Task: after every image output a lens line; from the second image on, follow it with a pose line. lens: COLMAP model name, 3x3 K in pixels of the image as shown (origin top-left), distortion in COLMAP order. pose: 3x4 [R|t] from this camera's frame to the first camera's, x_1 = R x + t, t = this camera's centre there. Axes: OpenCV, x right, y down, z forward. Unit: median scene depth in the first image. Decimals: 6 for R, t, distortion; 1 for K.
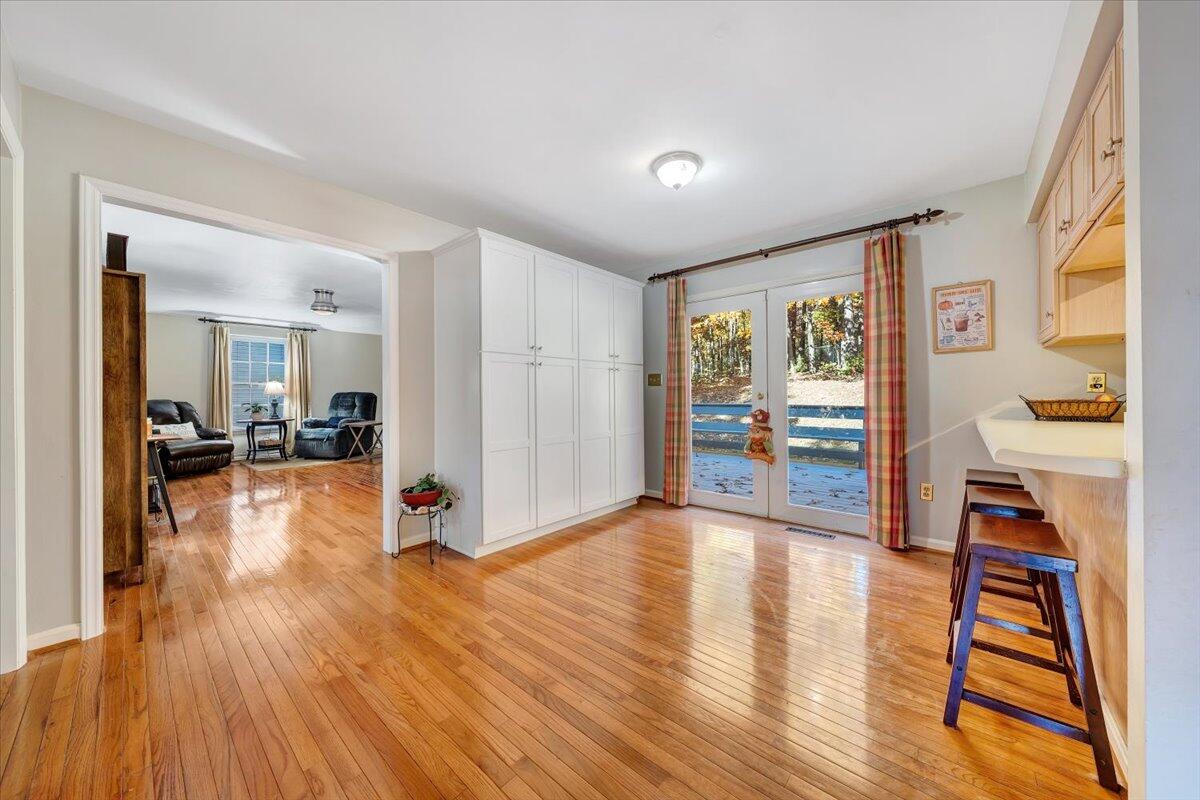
lens RADIAL K [[416.4, 0, 598.6], [0, 416.4, 395.5], [0, 0, 1]] dist [-0.001340, -0.000012]
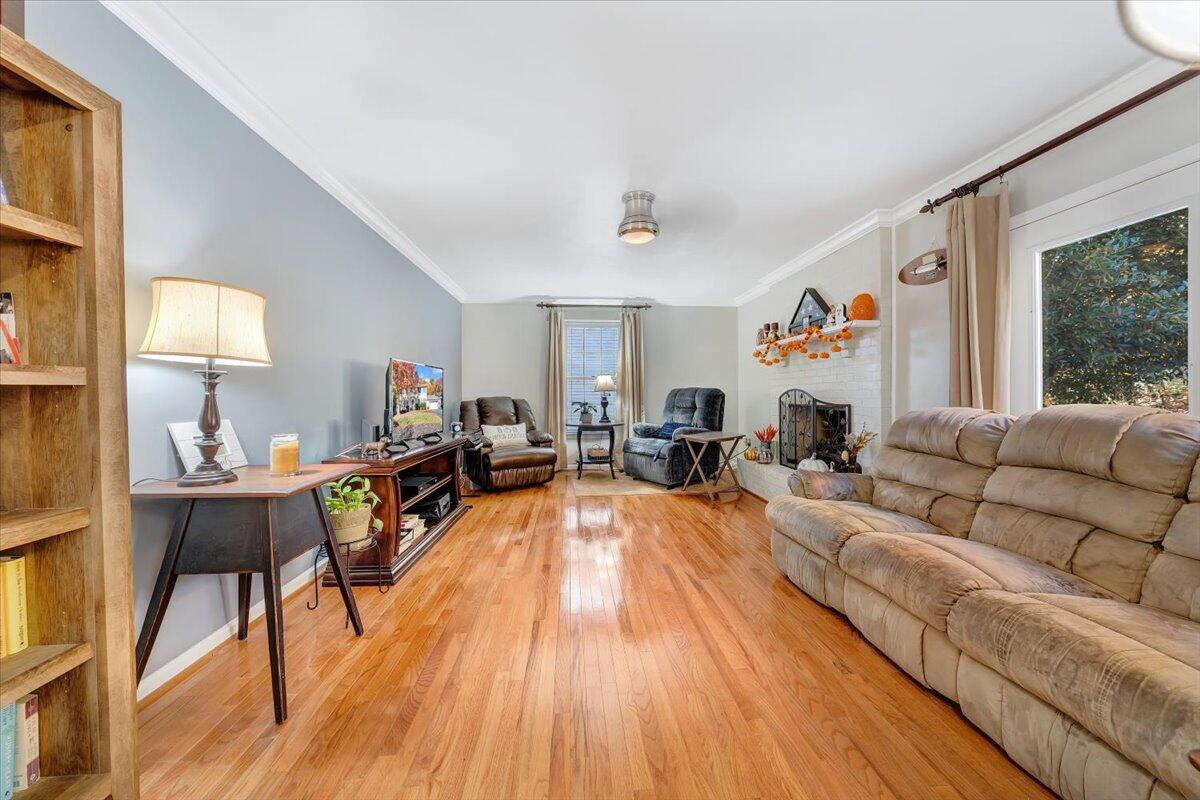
lens RADIAL K [[416.4, 0, 598.6], [0, 416.4, 395.5], [0, 0, 1]] dist [-0.001340, -0.000012]
pose [[0.715624, 0.005641, -0.698463, -0.241753], [-0.003642, 0.999984, 0.004345, 0.002340], [0.698476, -0.000566, 0.715633, 0.436856]]
